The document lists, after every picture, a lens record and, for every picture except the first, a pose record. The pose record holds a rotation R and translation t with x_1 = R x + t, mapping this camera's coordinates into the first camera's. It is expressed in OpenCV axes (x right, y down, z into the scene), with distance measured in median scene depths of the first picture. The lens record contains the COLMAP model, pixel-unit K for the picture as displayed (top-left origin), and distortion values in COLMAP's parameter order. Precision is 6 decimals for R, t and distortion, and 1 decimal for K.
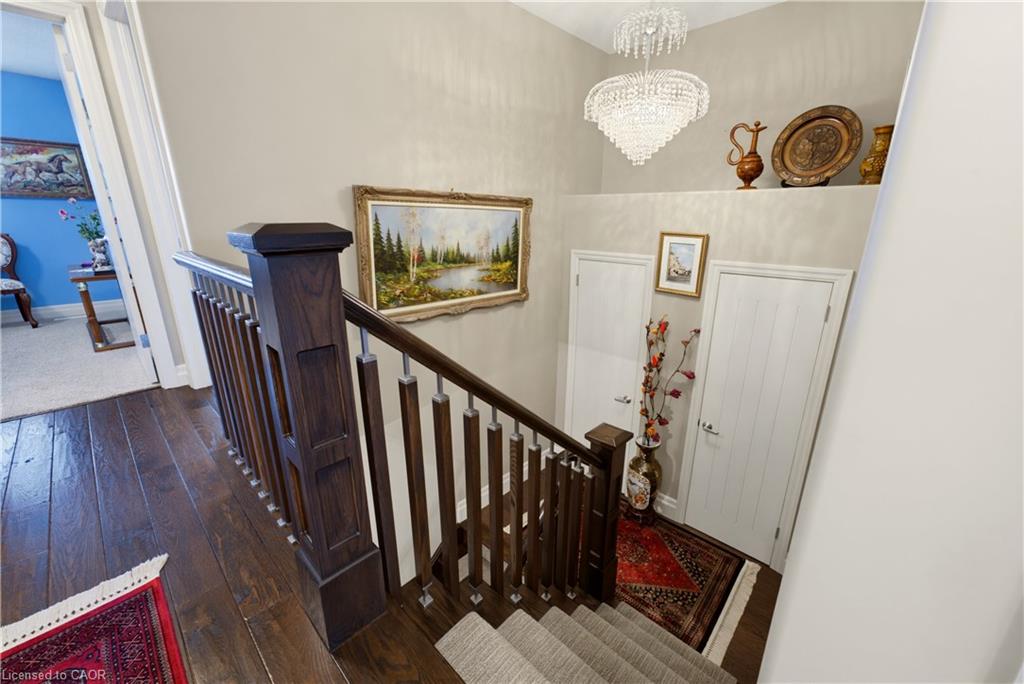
lens RADIAL K [[414.7, 0, 515.3], [0, 414.7, 339.4], [0, 0, 1]] dist [0.006401, 0.002127]
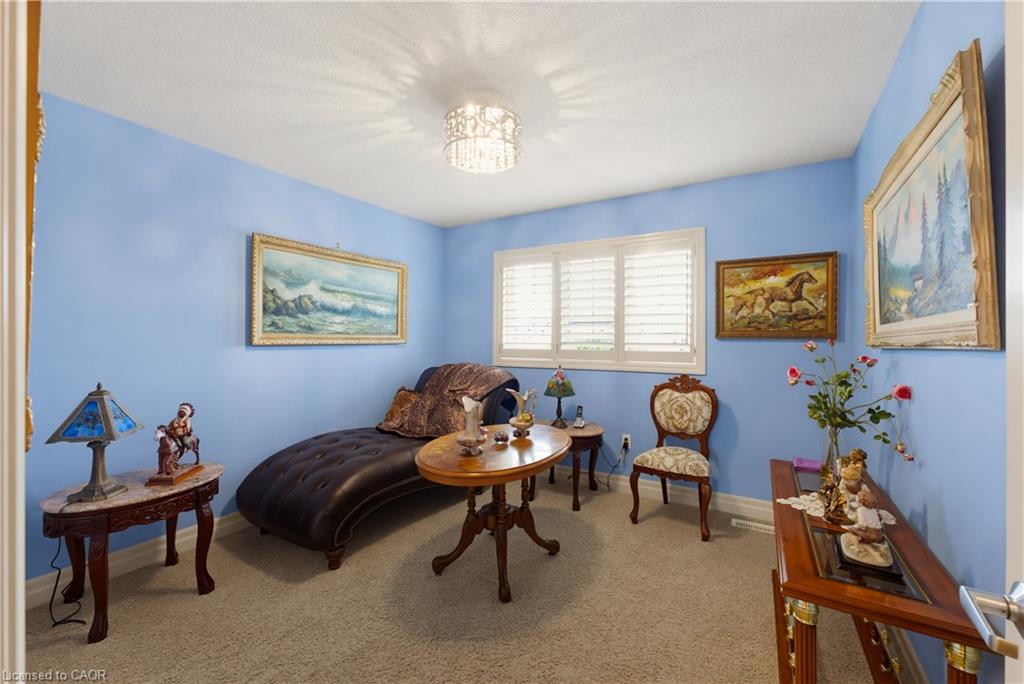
lens RADIAL K [[414.7, 0, 516.1], [0, 414.7, 337.9], [0, 0, 1]] dist [0.006401, 0.002127]
pose [[0.220980, -0.006555, -0.975256, -0.583210], [-0.280667, 0.957247, -0.070029, -0.185635], [0.934020, 0.289198, 0.209693, 0.504848]]
